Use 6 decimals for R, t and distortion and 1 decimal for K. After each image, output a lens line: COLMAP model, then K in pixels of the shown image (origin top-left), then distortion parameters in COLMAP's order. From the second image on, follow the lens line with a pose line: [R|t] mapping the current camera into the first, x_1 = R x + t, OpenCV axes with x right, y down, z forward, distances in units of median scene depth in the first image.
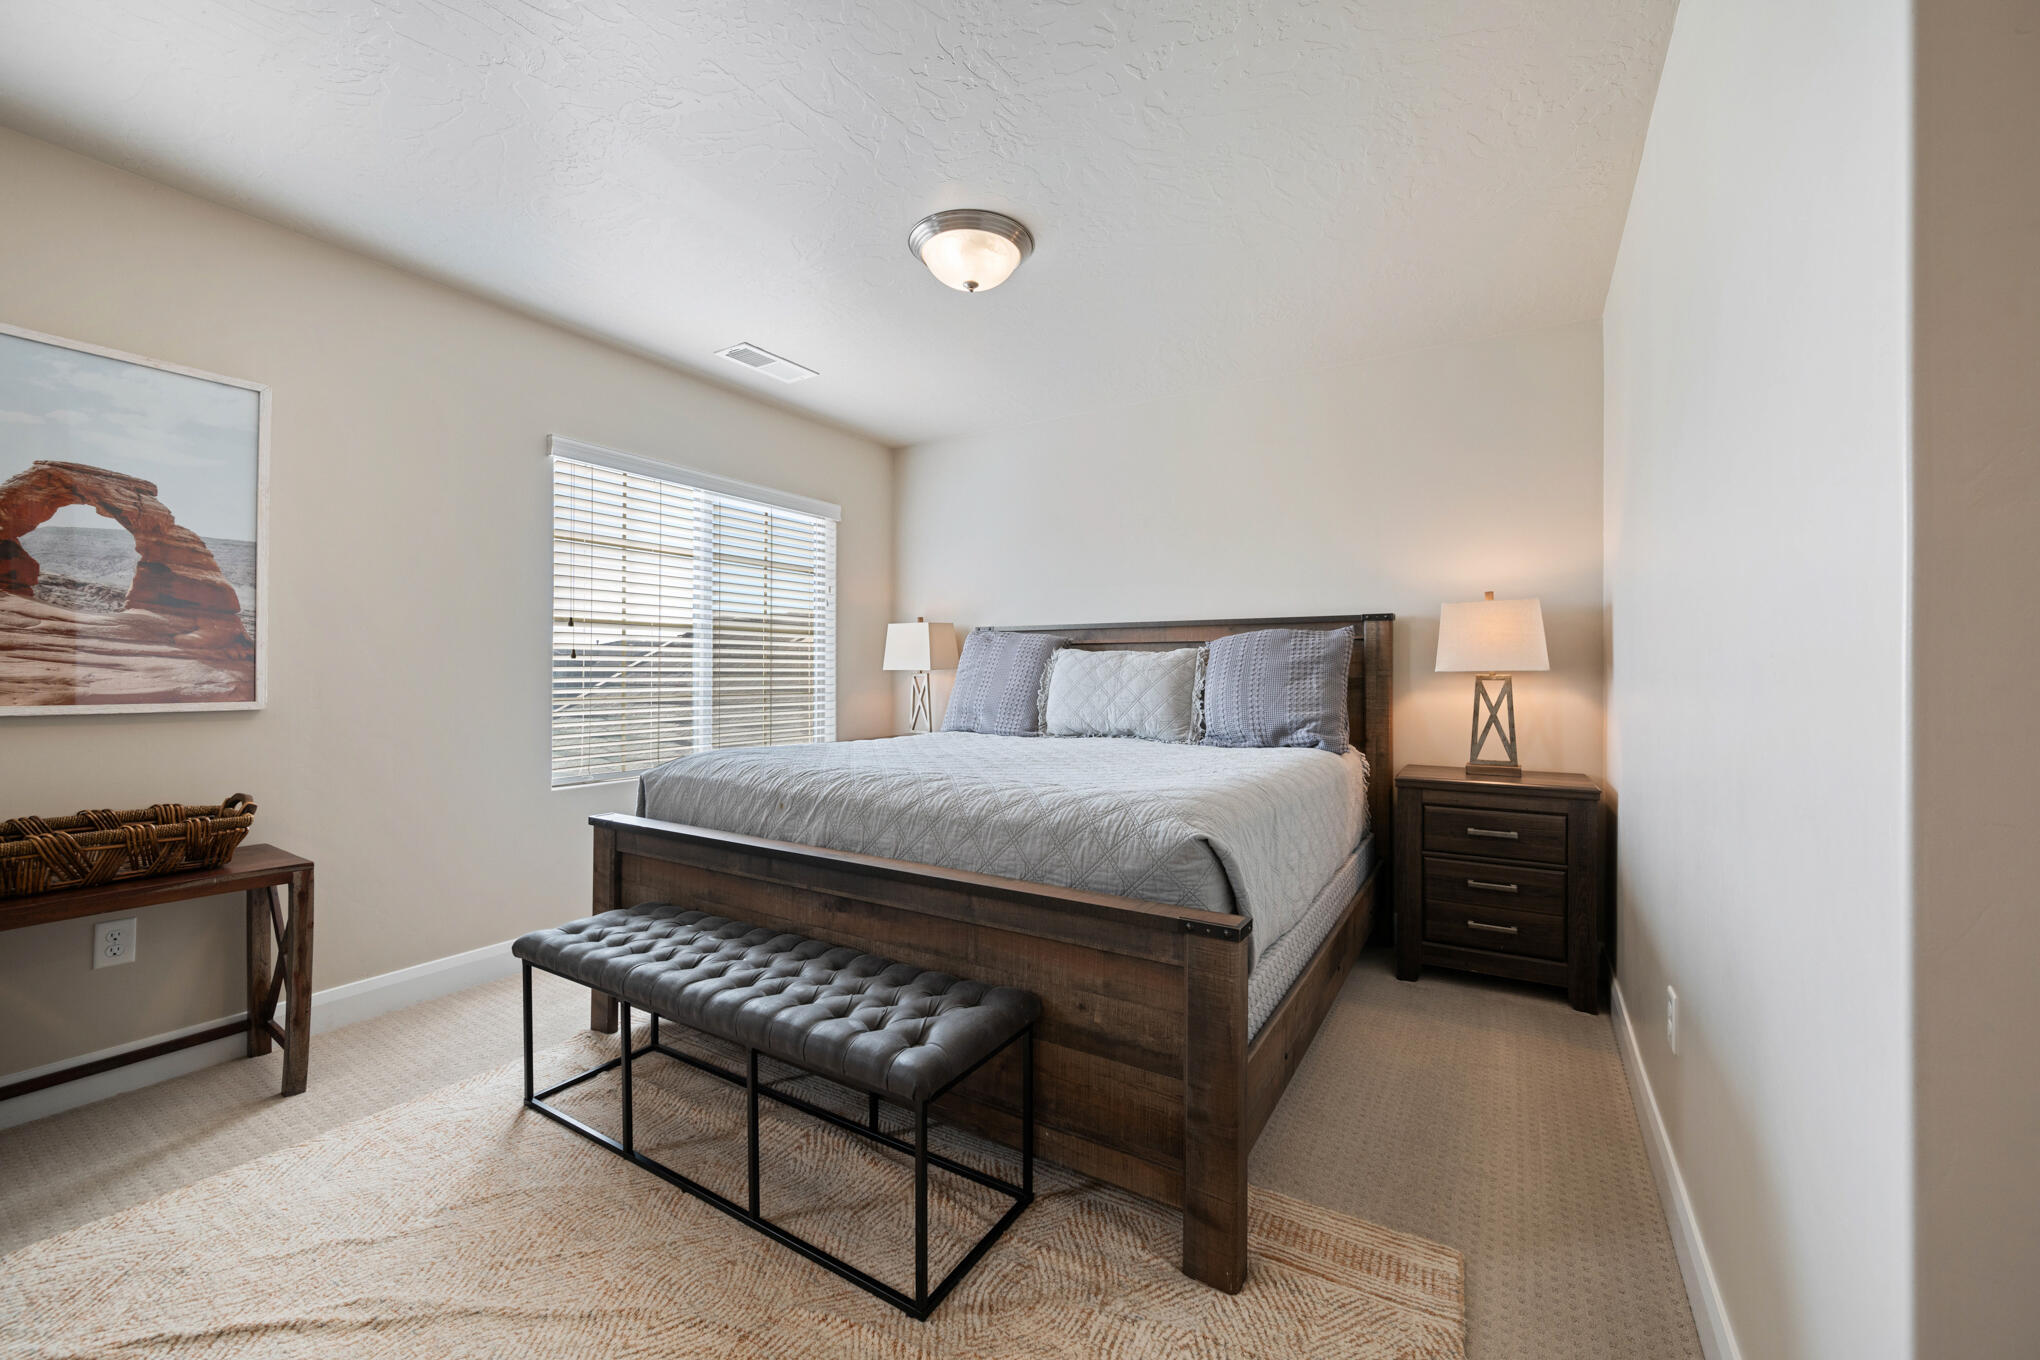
lens RADIAL K [[809.9, 0, 1016.5], [0, 809.9, 669.9], [0, 0, 1]] dist [-0.002279, 0.000544]
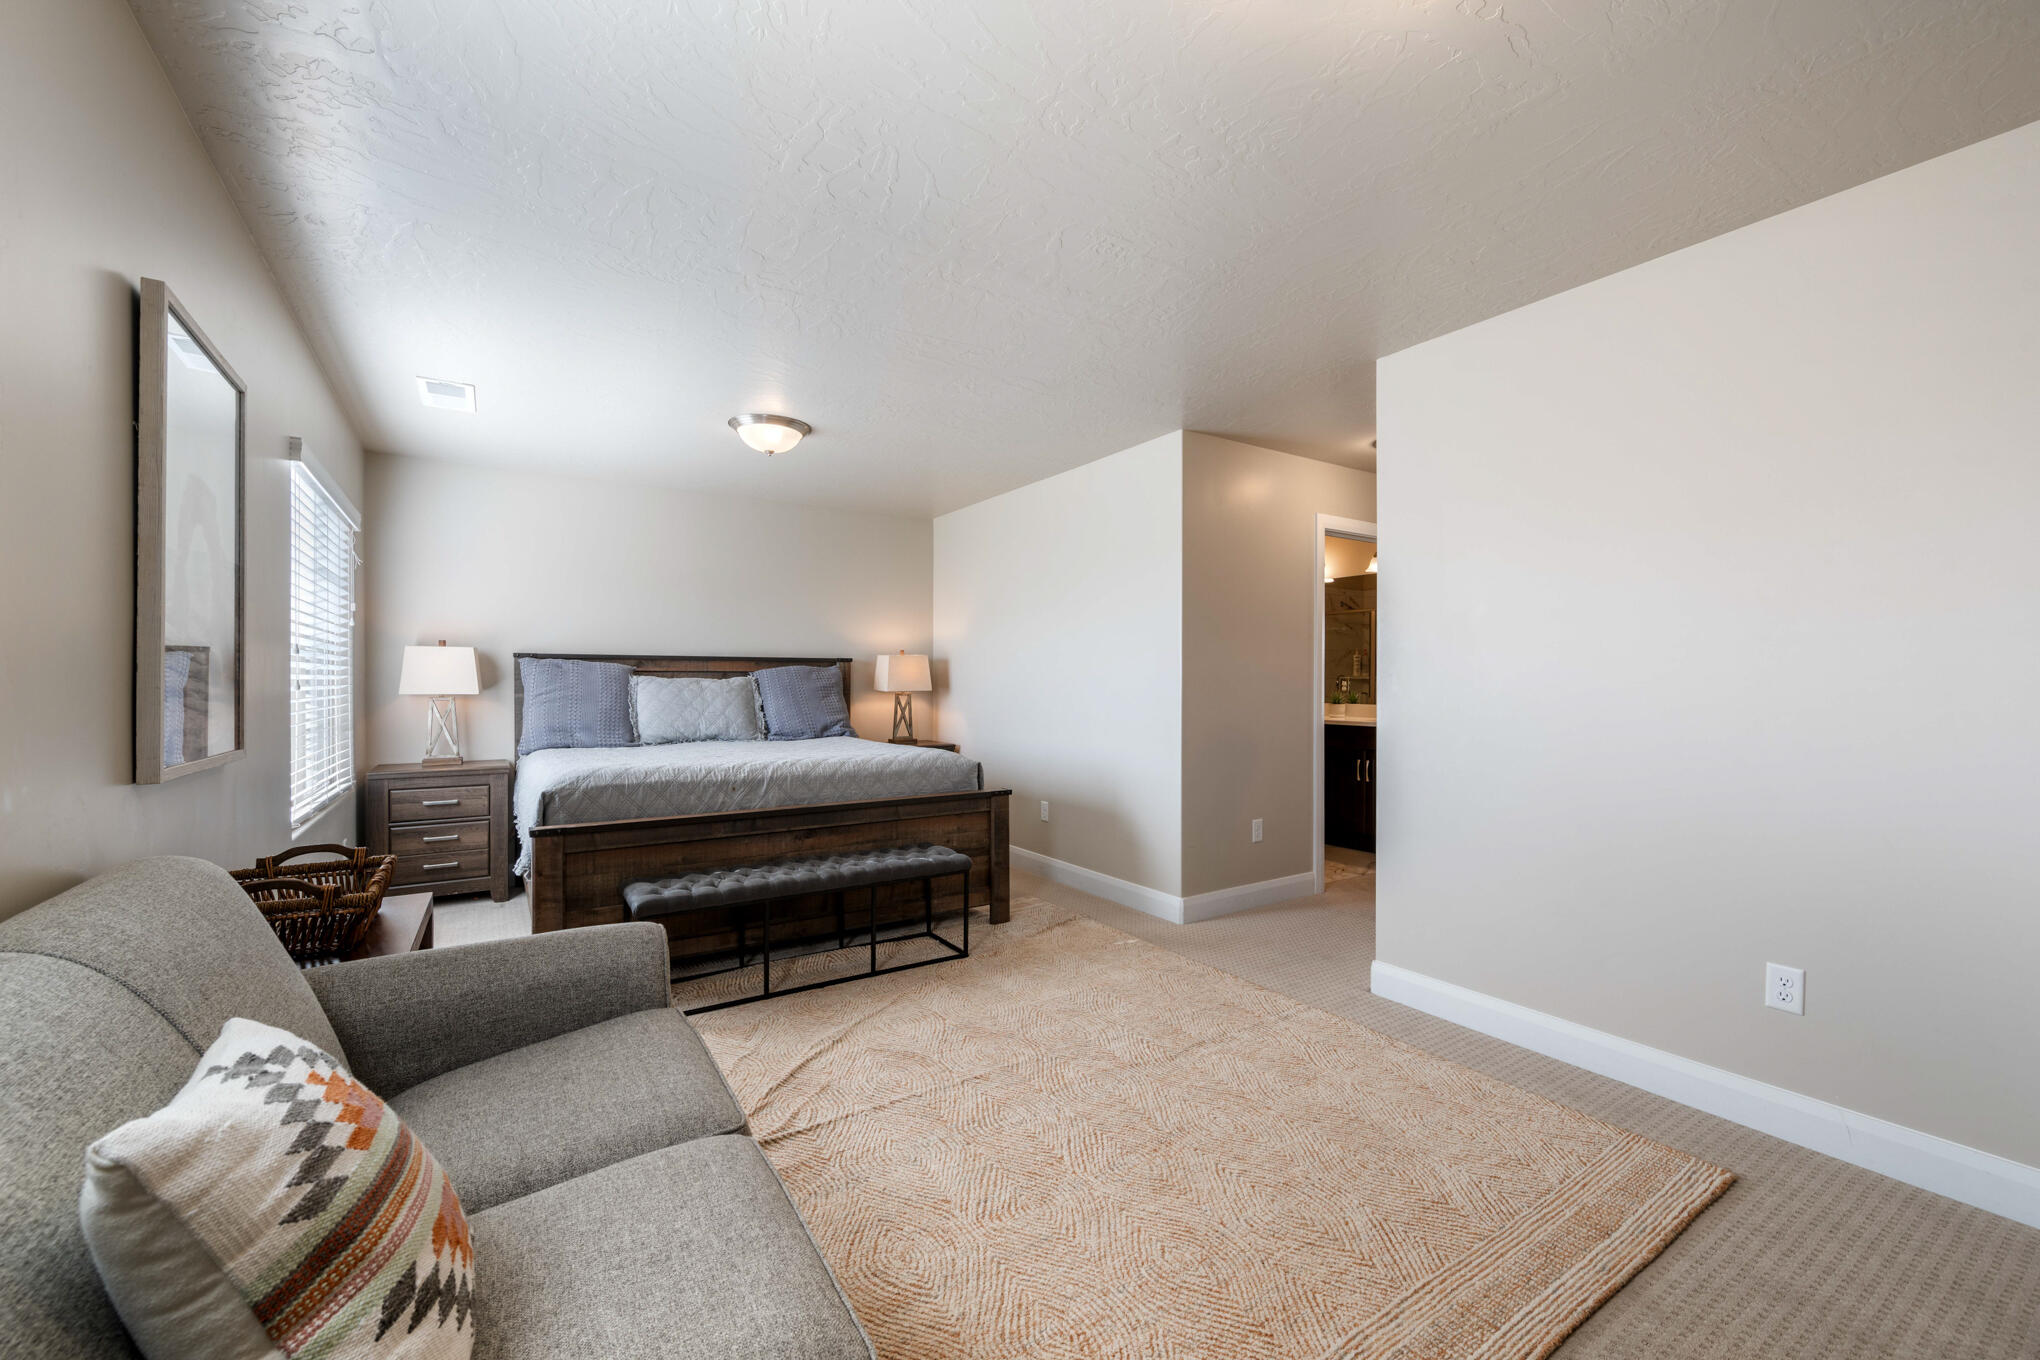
lens RADIAL K [[809.9, 0, 1033.1], [0, 809.9, 680.6], [0, 0, 1]] dist [-0.002279, 0.000544]
pose [[0.419096, -0.000883, 0.907942, -1.349846], [-0.002951, 0.999993, 0.002335, -0.037137], [-0.907937, -0.003658, 0.419090, -0.138421]]
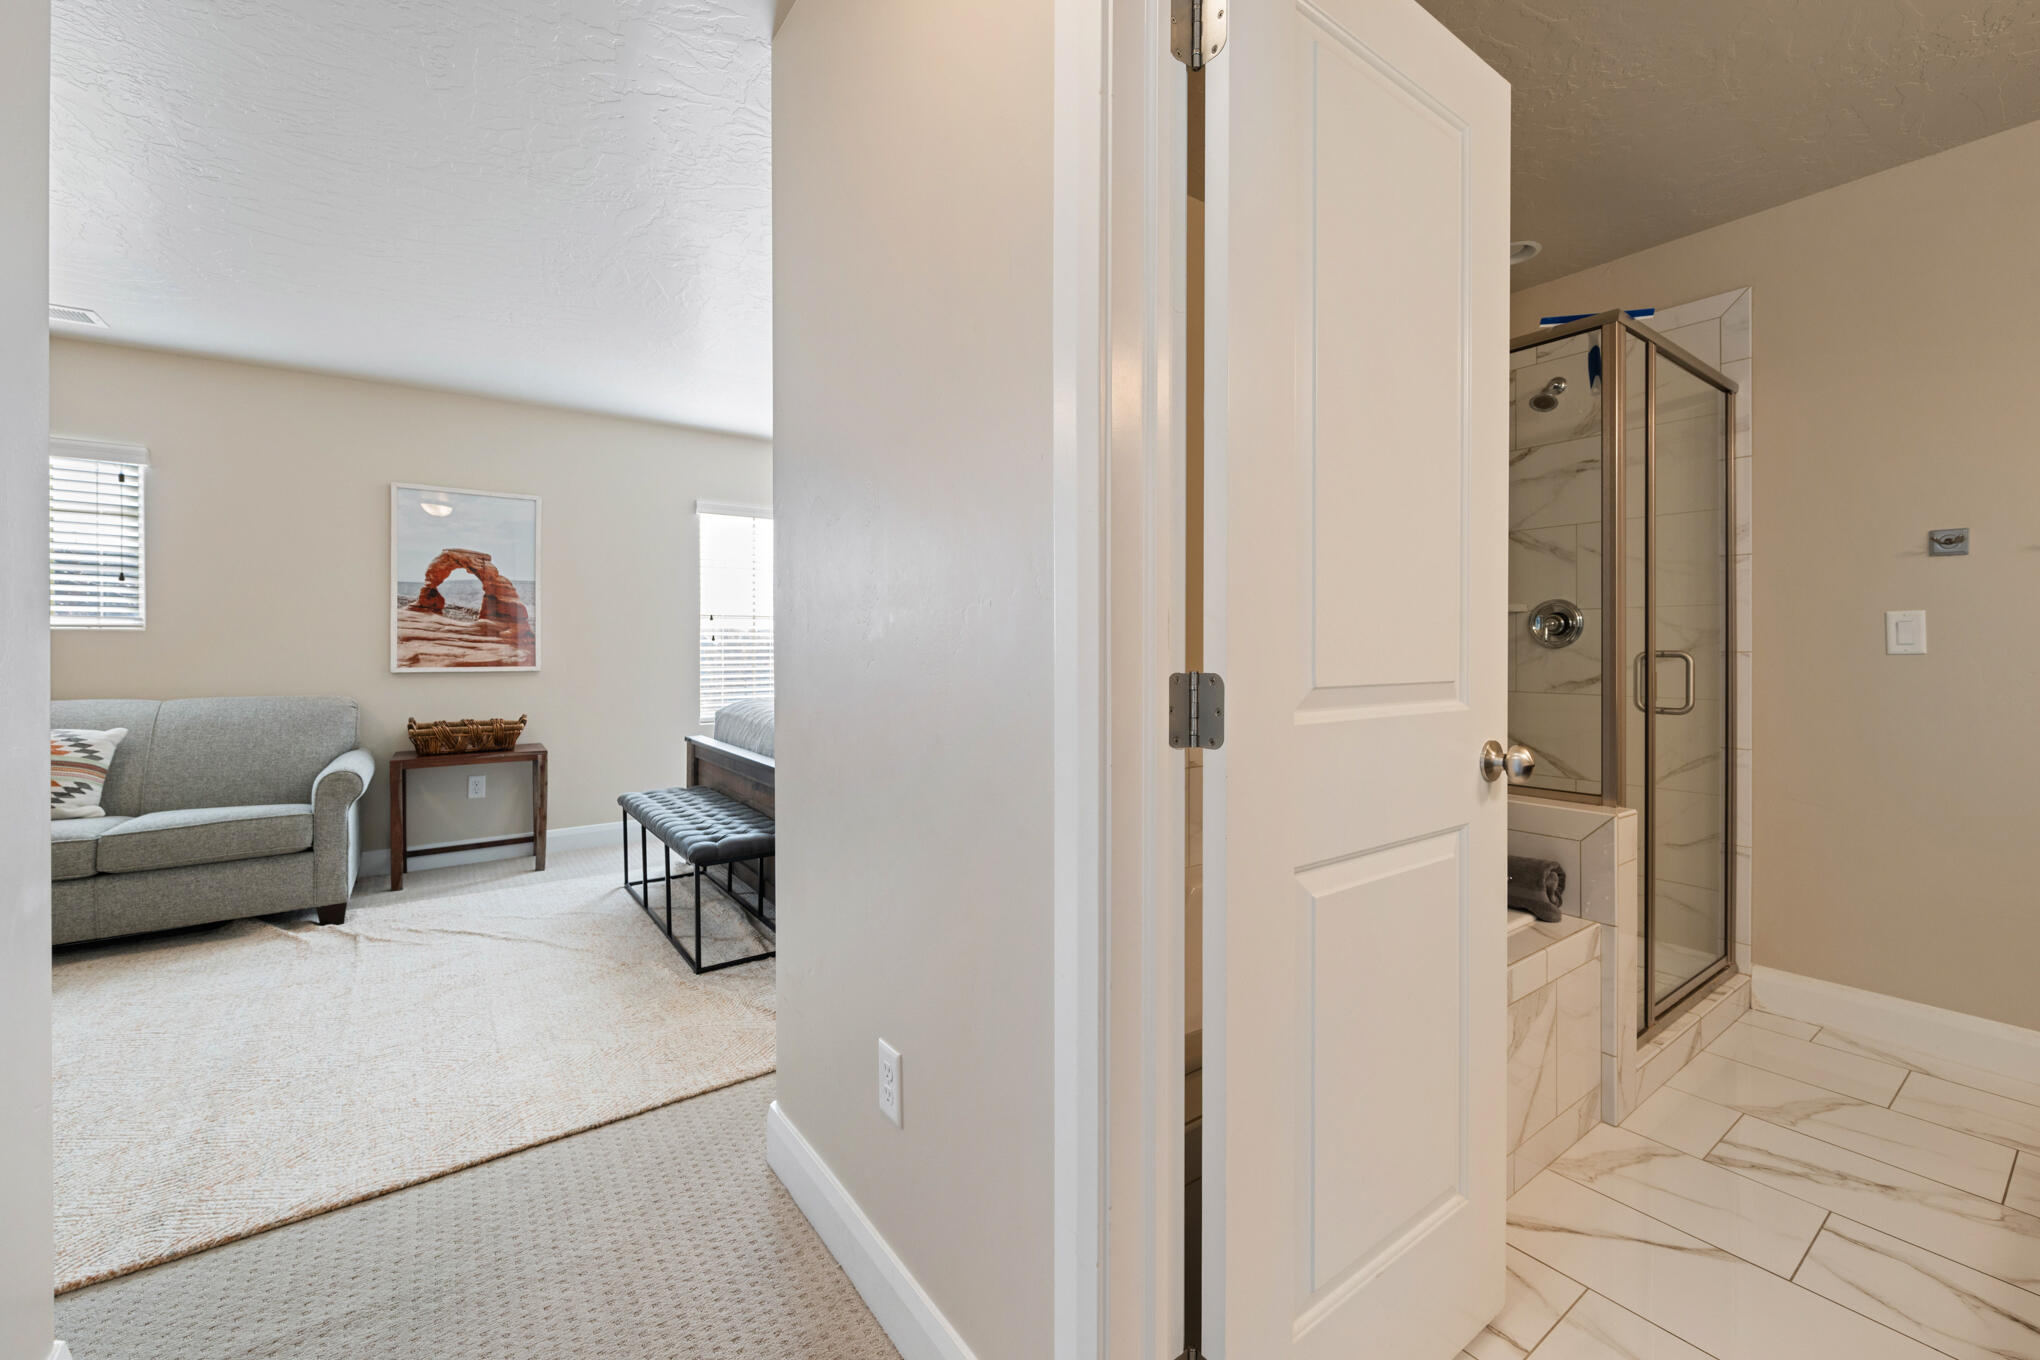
lens RADIAL K [[809.9, 0, 996.5], [0, 809.9, 652.3], [0, 0, 1]] dist [-0.002279, 0.000544]
pose [[0.923352, -0.003107, -0.383943, 0.766048], [0.005336, 0.999975, 0.004740, 0.002739], [0.383919, -0.006425, 0.923345, -0.318891]]
